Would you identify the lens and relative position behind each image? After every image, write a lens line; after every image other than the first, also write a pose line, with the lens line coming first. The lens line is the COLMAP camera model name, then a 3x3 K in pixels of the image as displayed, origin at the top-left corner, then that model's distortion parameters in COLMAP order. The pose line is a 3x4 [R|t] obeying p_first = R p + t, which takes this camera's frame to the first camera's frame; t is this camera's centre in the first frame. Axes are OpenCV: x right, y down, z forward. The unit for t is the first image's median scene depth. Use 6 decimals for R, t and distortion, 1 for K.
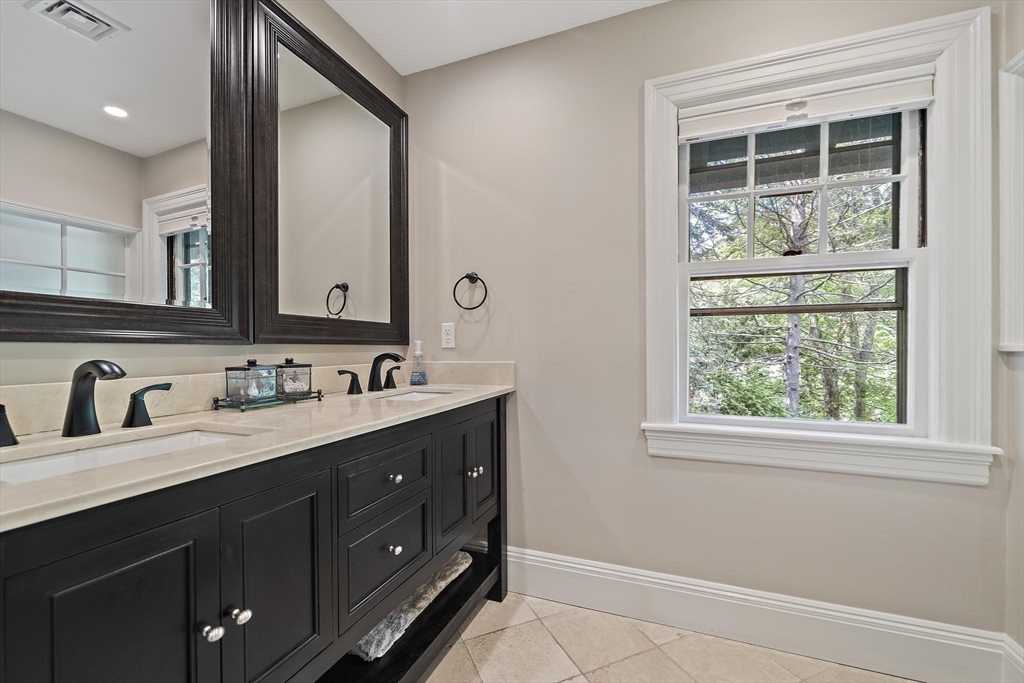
lens RADIAL K [[430.0, 0, 510.1], [0, 430.0, 363.2], [0, 0, 1]] dist [-0.000048, -0.000713]
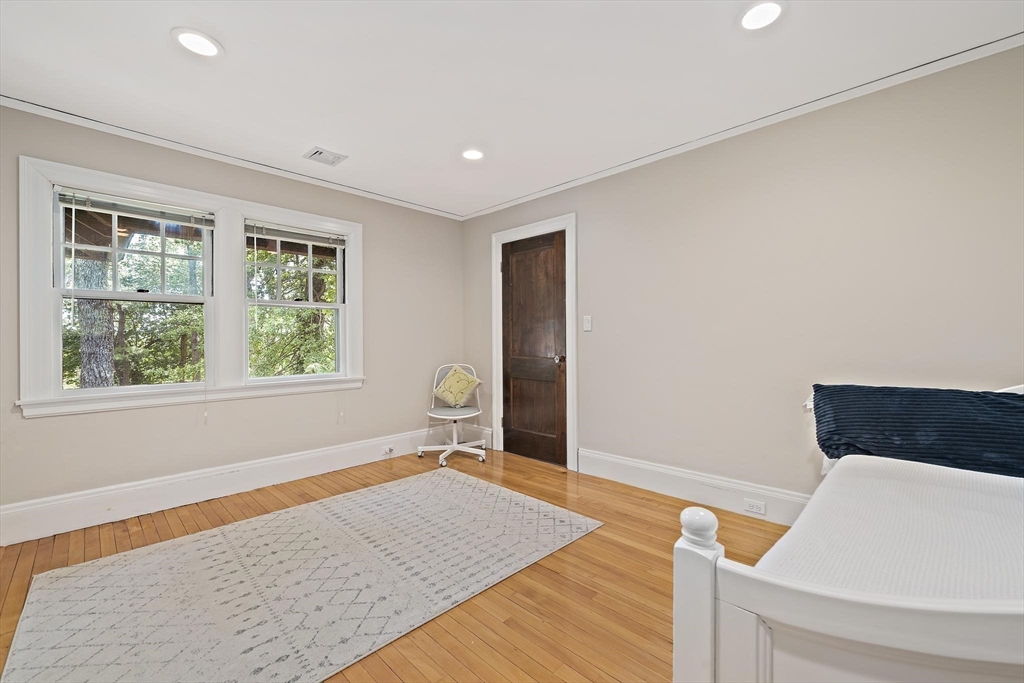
lens RADIAL K [[430.0, 0, 513.0], [0, 430.0, 343.1], [0, 0, 1]] dist [-0.000048, -0.000713]
pose [[0.402587, -0.000084, 0.915382, -1.040560], [0.008566, 0.999957, -0.003675, -0.013141], [-0.915341, 0.009320, 0.402571, -1.012761]]
